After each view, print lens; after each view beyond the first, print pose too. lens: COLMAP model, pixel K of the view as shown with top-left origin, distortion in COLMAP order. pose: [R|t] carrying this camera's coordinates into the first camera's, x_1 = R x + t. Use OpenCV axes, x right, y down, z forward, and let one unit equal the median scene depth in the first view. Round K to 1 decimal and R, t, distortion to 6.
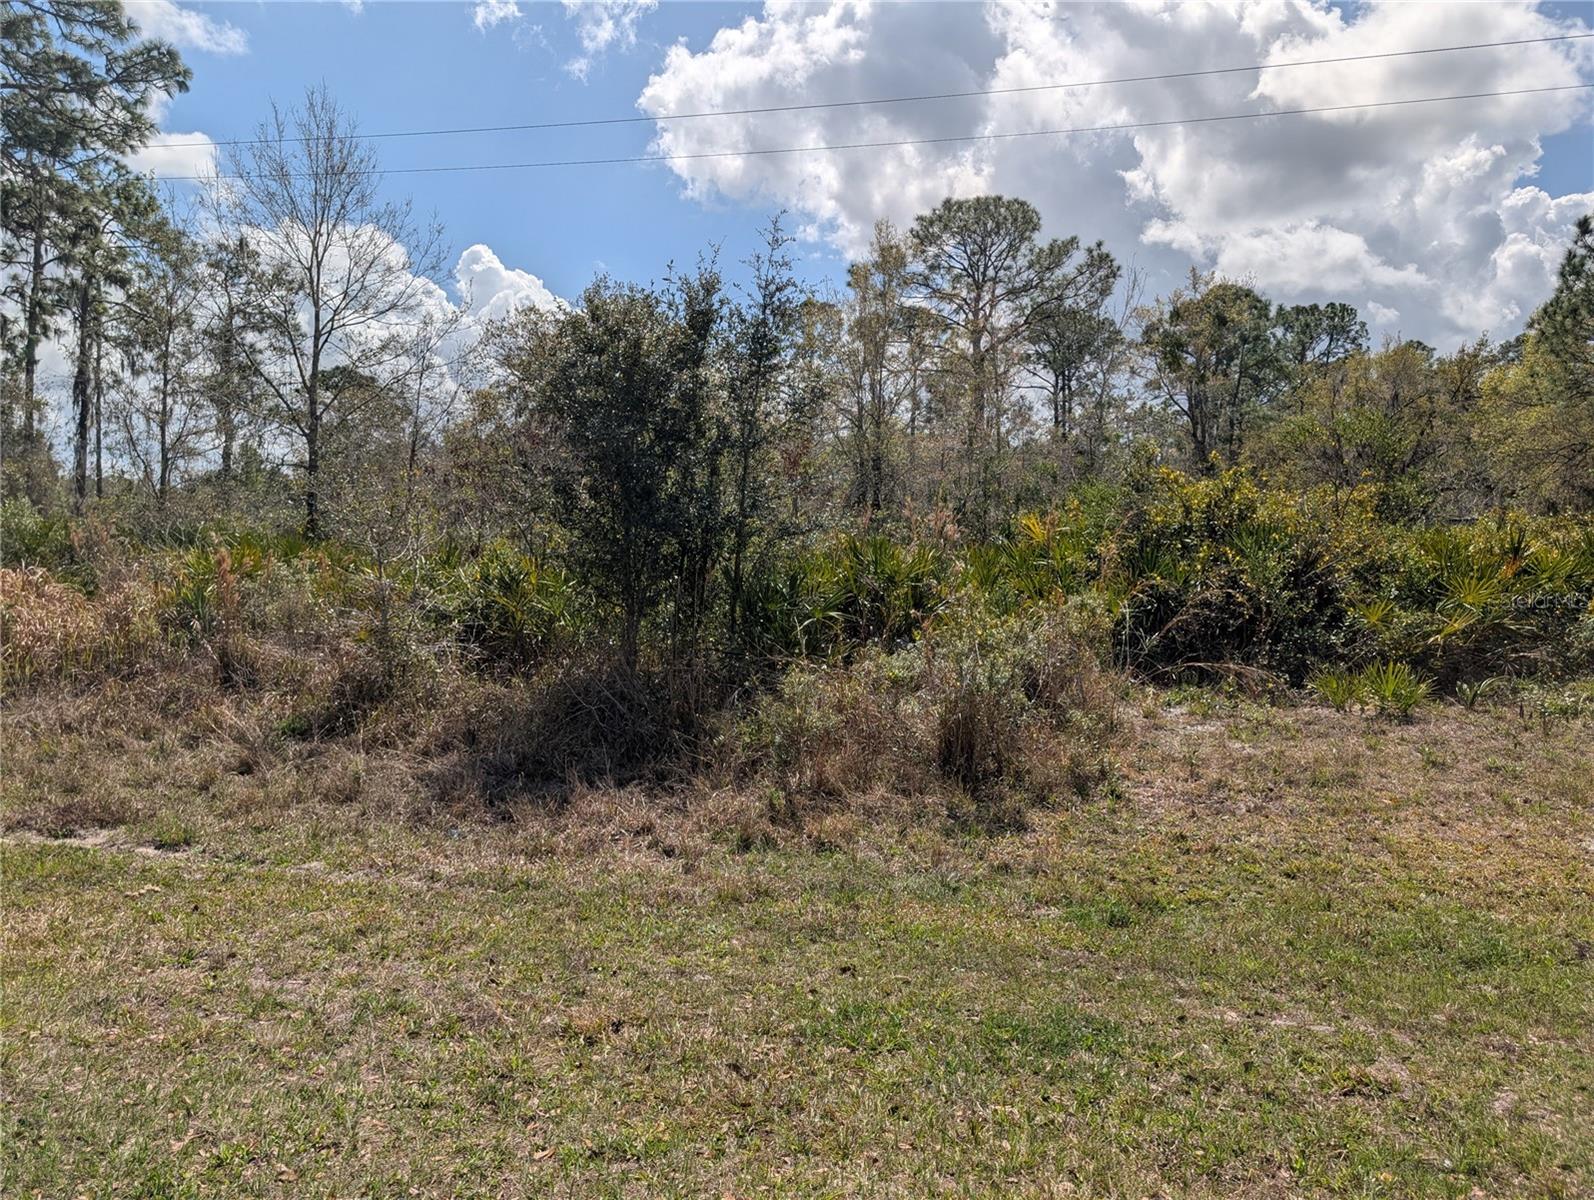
lens RADIAL K [[1136.8, 0, 817.8], [0, 1136.8, 570.4], [0, 0, 1]] dist [0.045885, -0.036066]
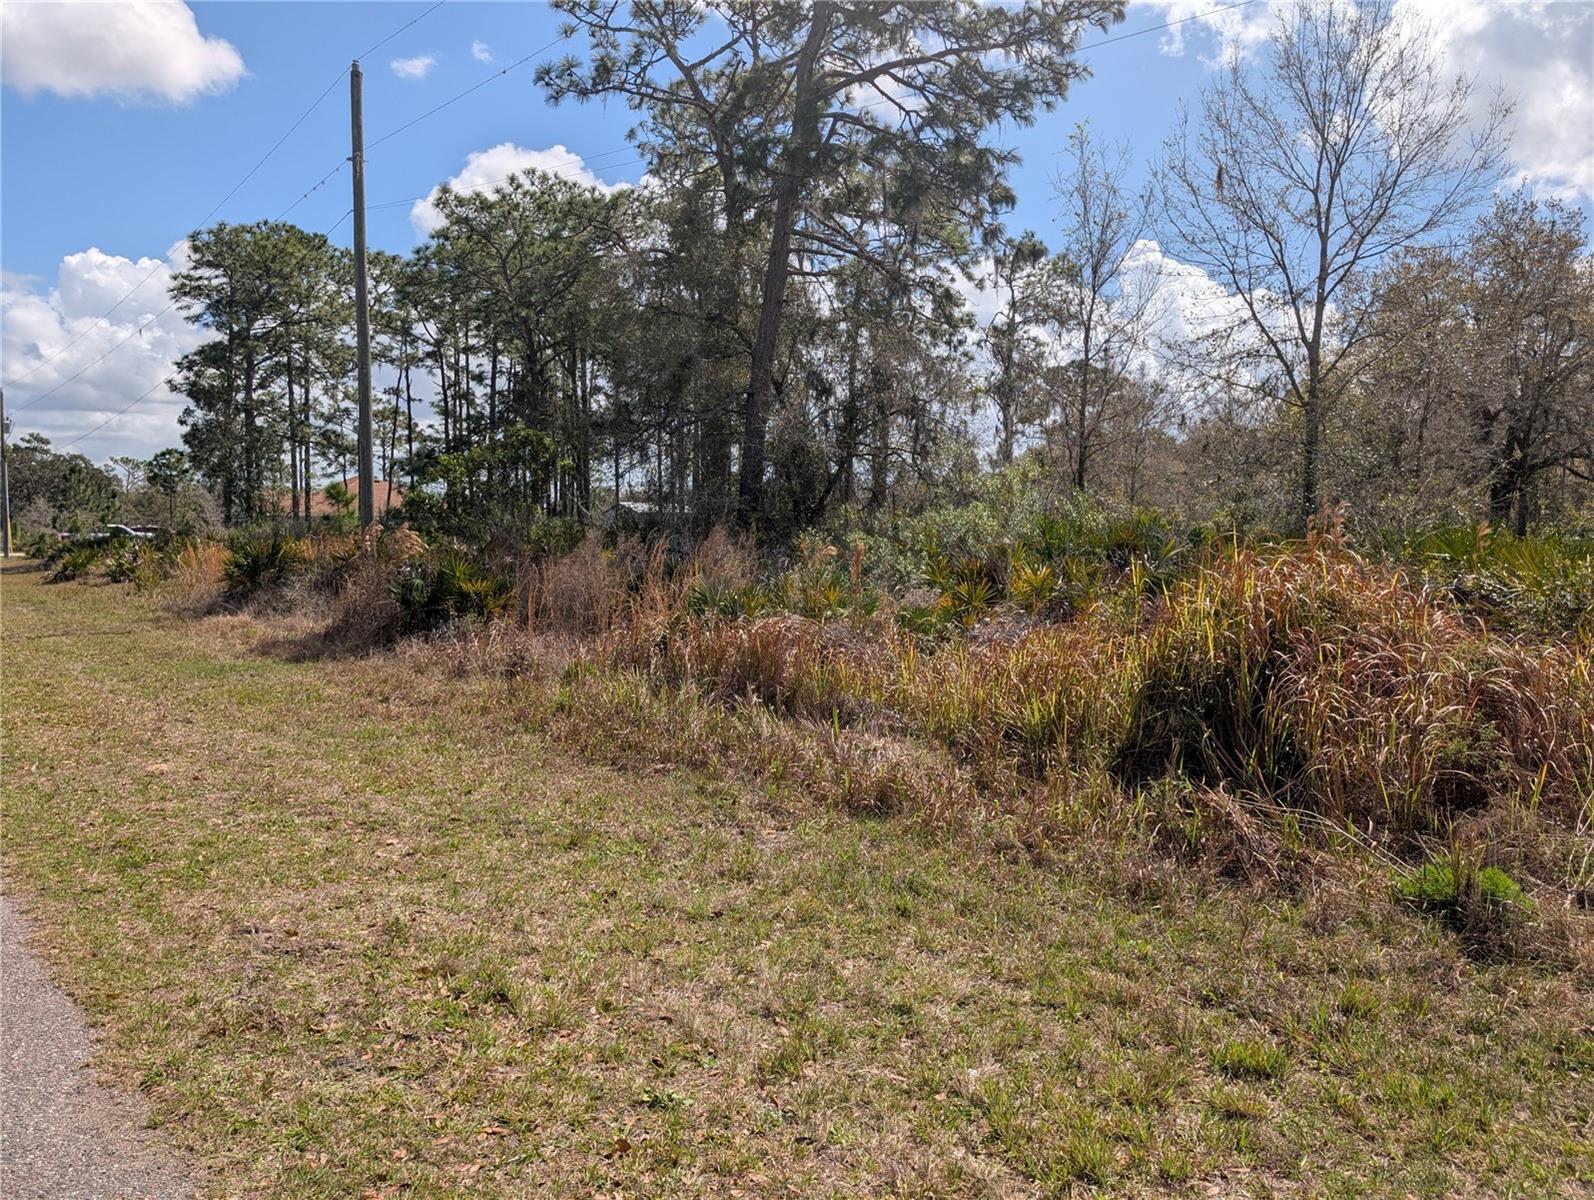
lens RADIAL K [[1136.8, 0, 798.2], [0, 1136.8, 587.4], [0, 0, 1]] dist [0.045885, -0.036066]
pose [[0.857372, 0.013473, -0.514521, -0.172126], [-0.006010, 0.999851, 0.016167, 0.000251], [0.514662, -0.010769, 0.857325, 0.069436]]
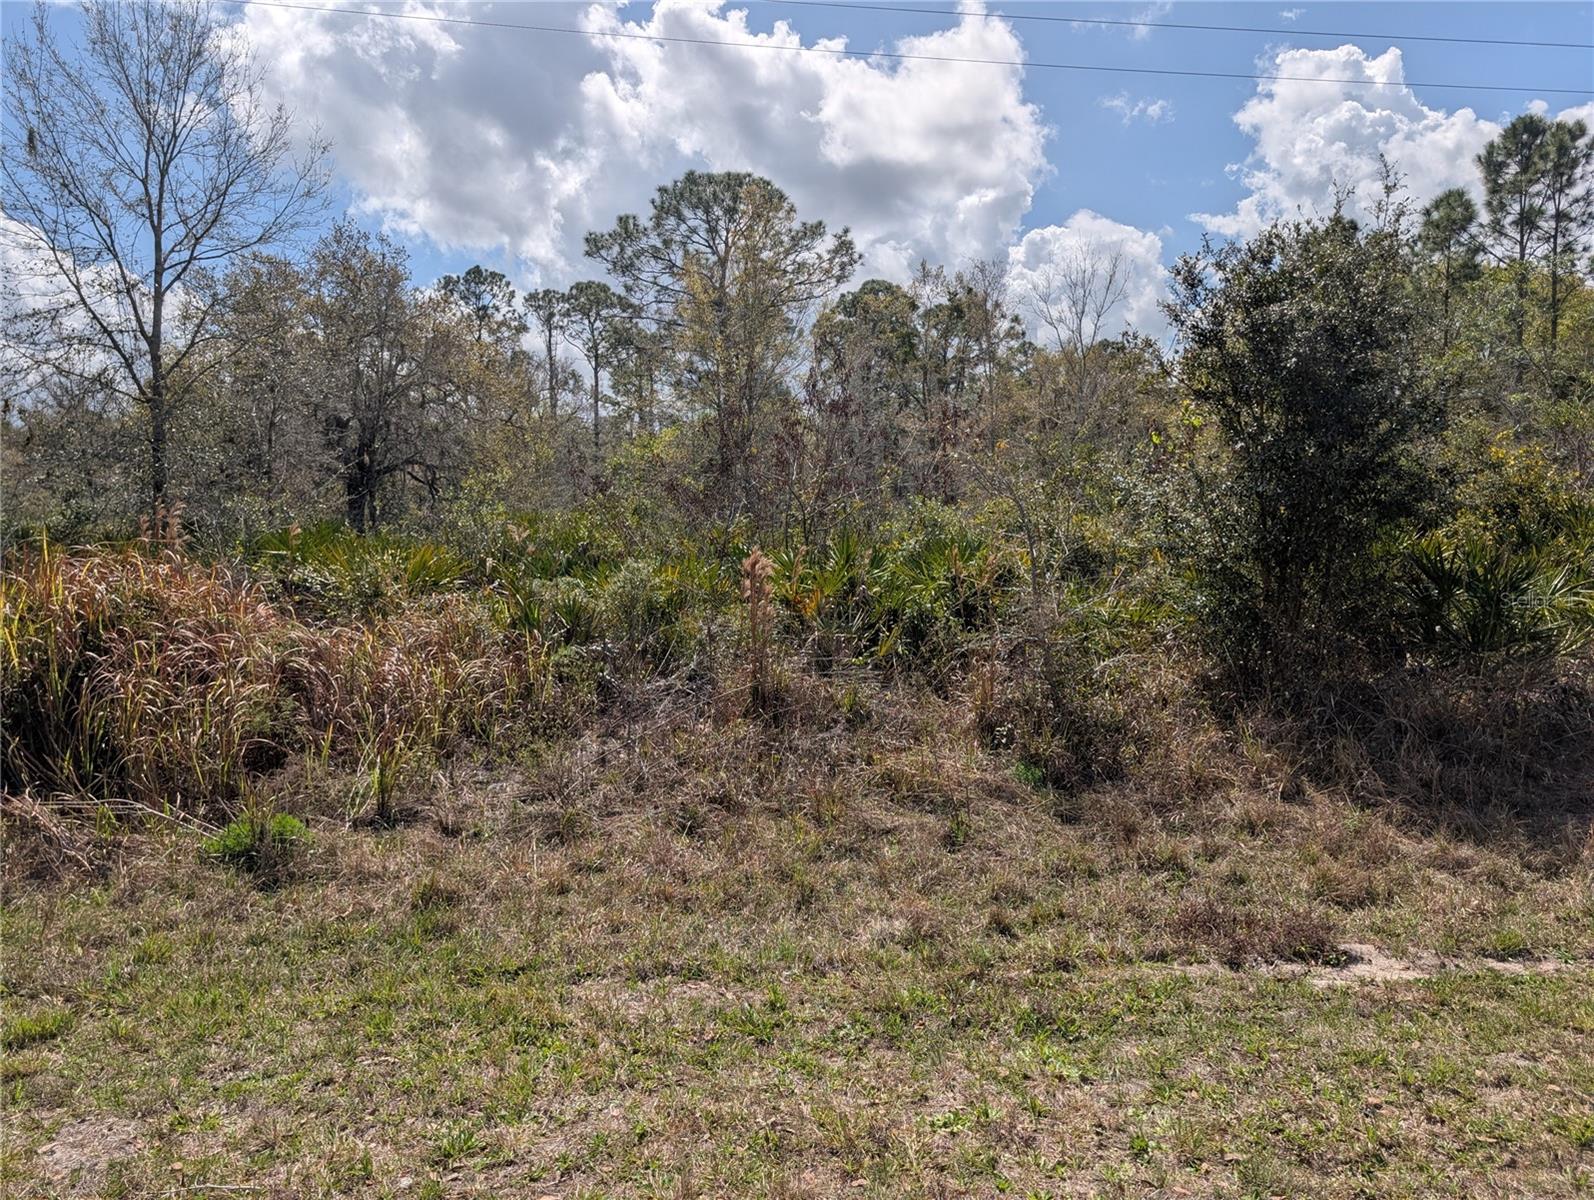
lens RADIAL K [[1136.8, 0, 805.8], [0, 1136.8, 592.7], [0, 0, 1]] dist [0.045885, -0.036066]
pose [[0.929585, -0.040286, 0.366399, -0.165508], [0.029722, 0.998965, 0.034429, 0.000278], [-0.367407, -0.021115, 0.929821, 0.057923]]
